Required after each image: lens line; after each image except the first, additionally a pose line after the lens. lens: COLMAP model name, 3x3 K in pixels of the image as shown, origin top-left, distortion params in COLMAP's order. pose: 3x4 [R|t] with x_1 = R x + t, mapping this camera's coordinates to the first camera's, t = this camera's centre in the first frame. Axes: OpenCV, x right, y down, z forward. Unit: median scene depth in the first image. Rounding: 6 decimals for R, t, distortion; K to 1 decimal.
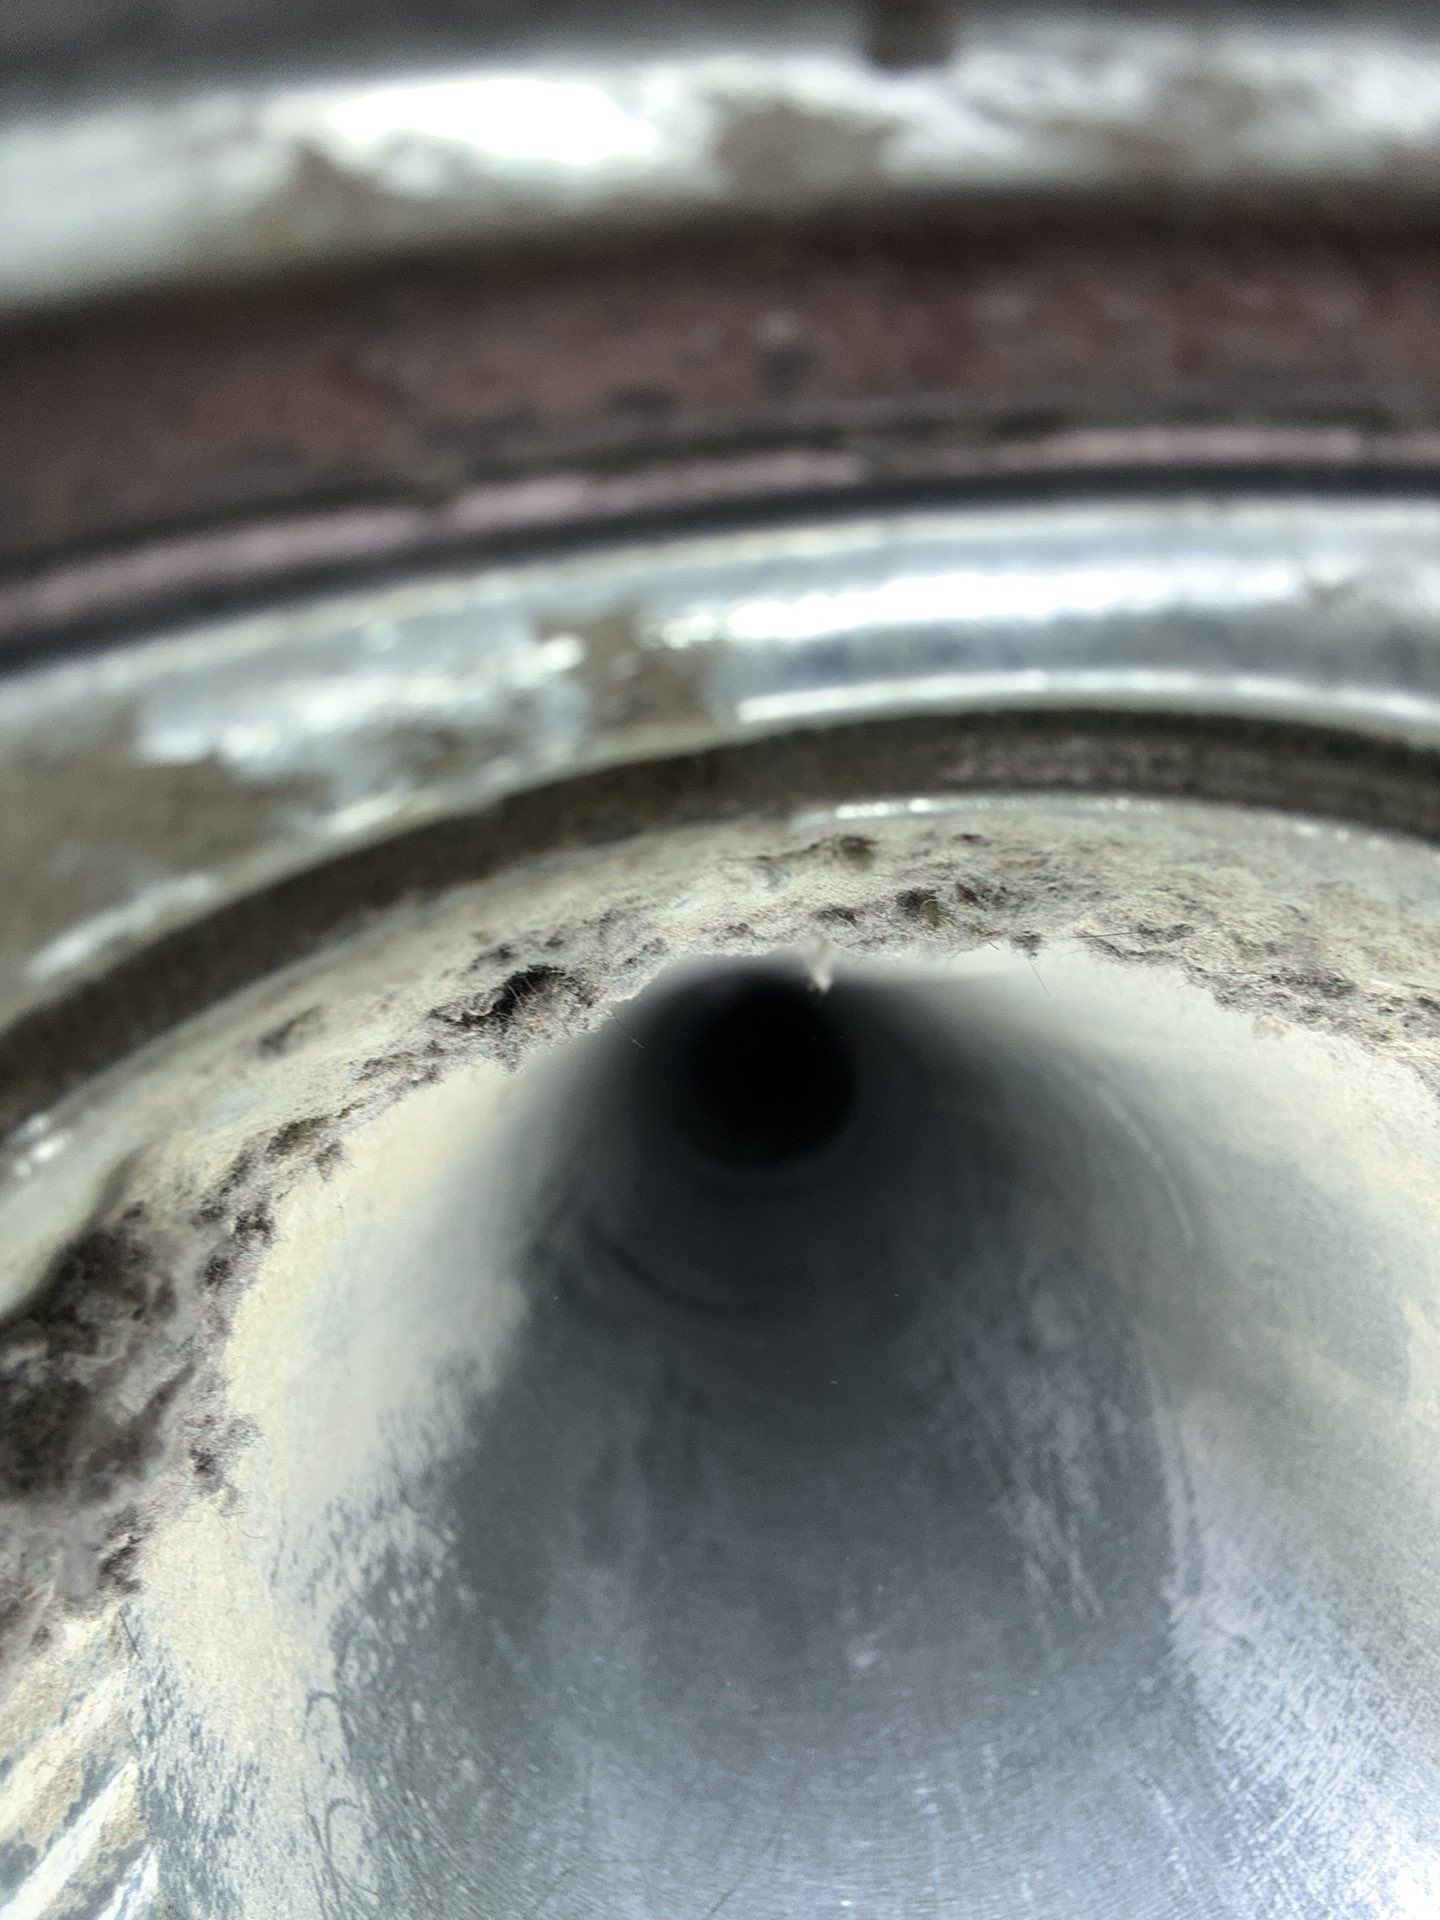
lens RADIAL K [[1333.9, 0, 720.0], [0, 1333.9, 960.0], [0, 0, 1]] dist [0.005830, -0.007360]
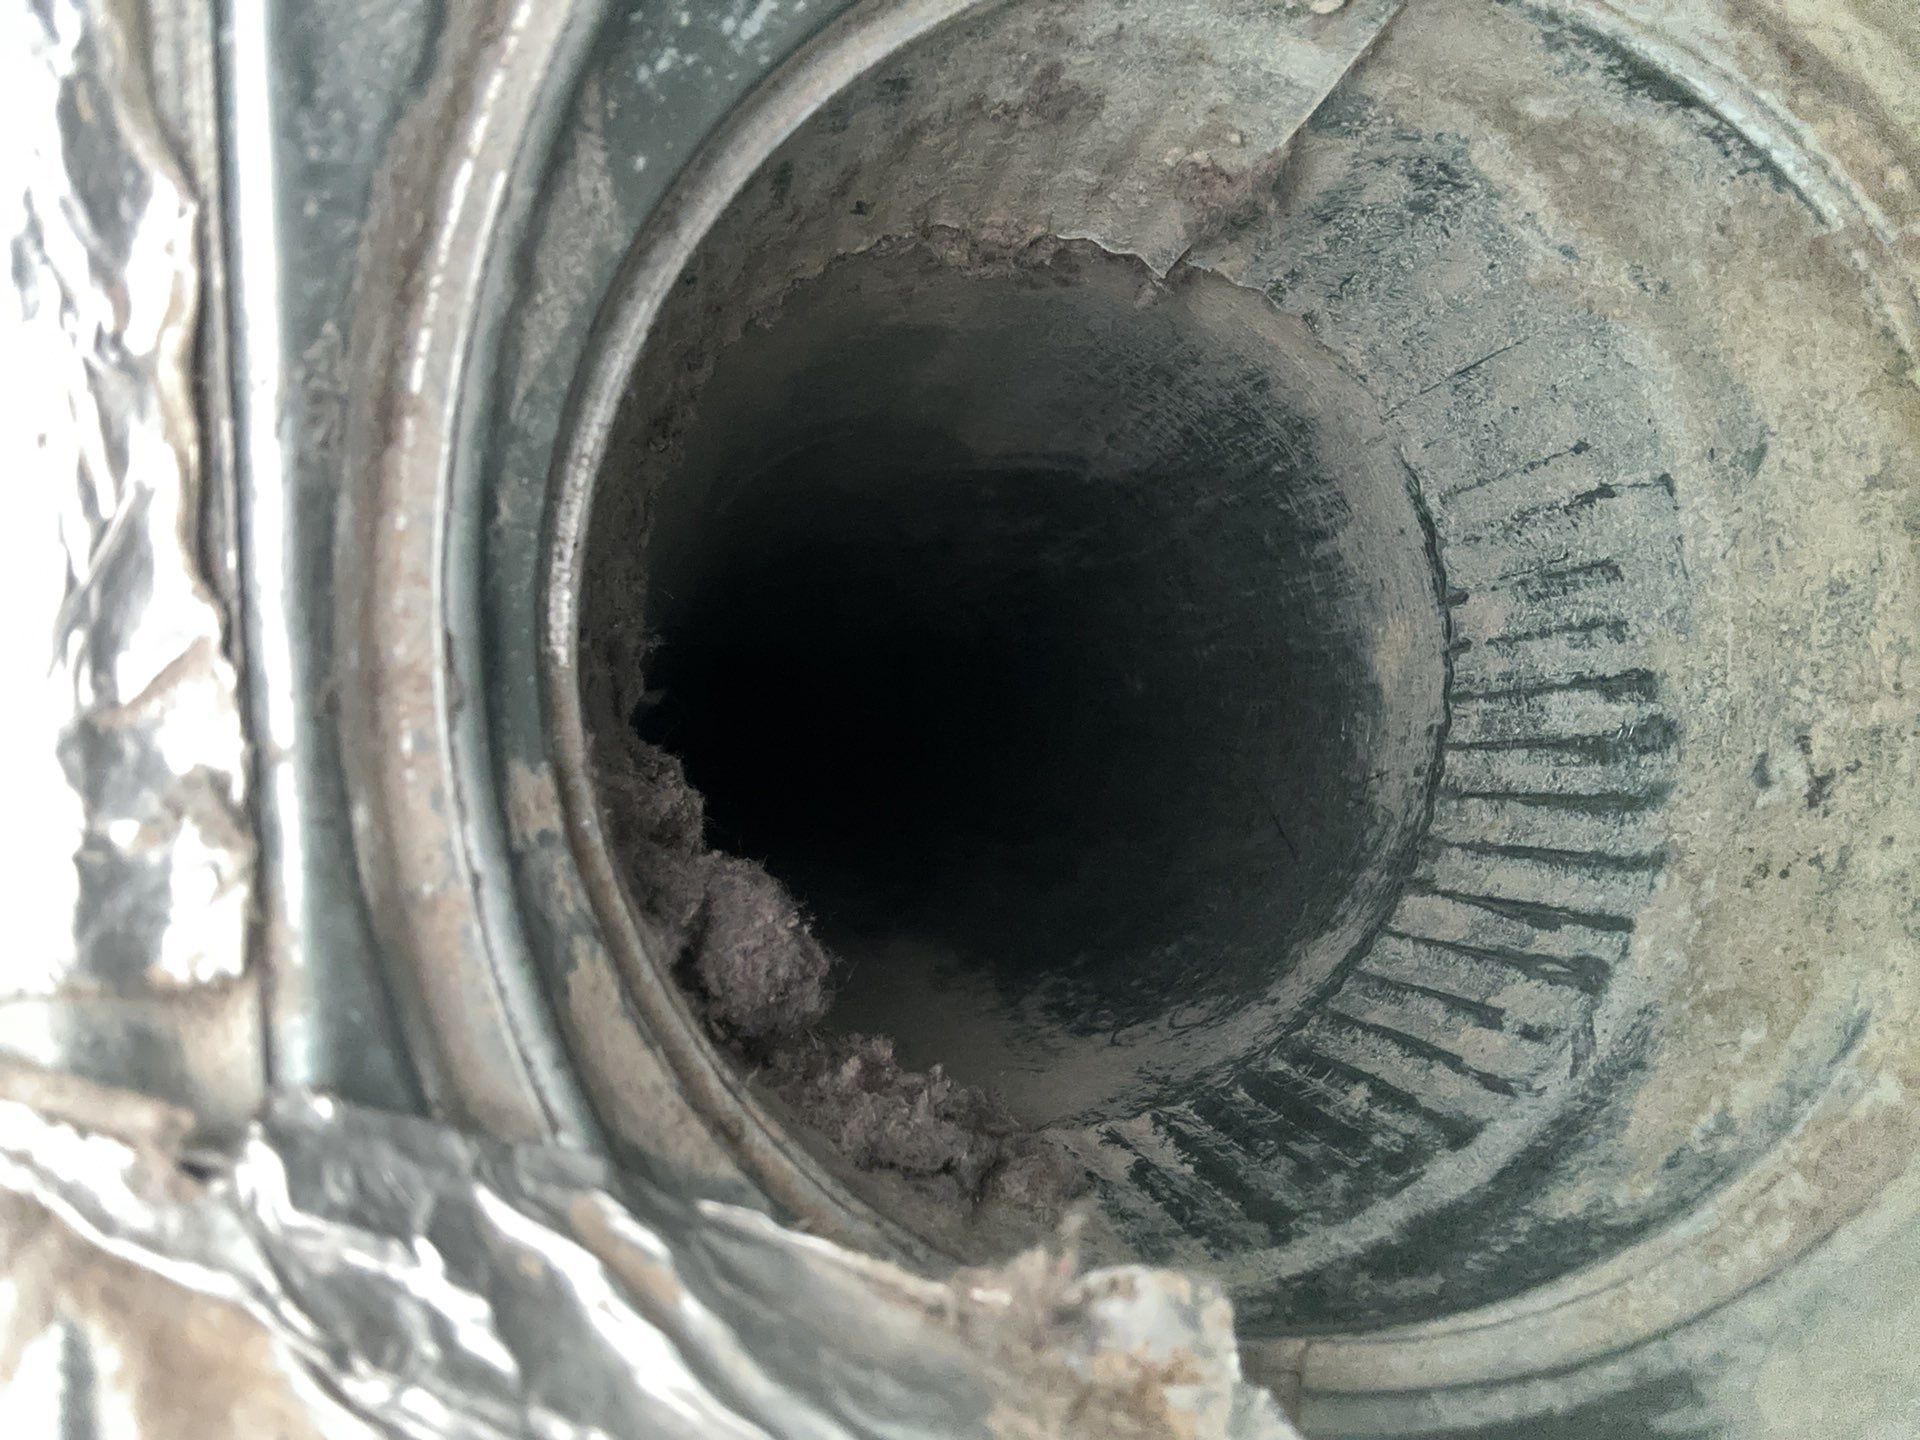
lens RADIAL K [[1333.9, 0, 960.0], [0, 1333.9, 720.0], [0, 0, 1]] dist [0.005830, -0.007360]
pose [[0.016404, -0.998649, 0.049306, -0.004092], [0.967789, 0.028249, 0.250175, -0.023594], [-0.251230, 0.043614, 0.966944, -0.436762]]
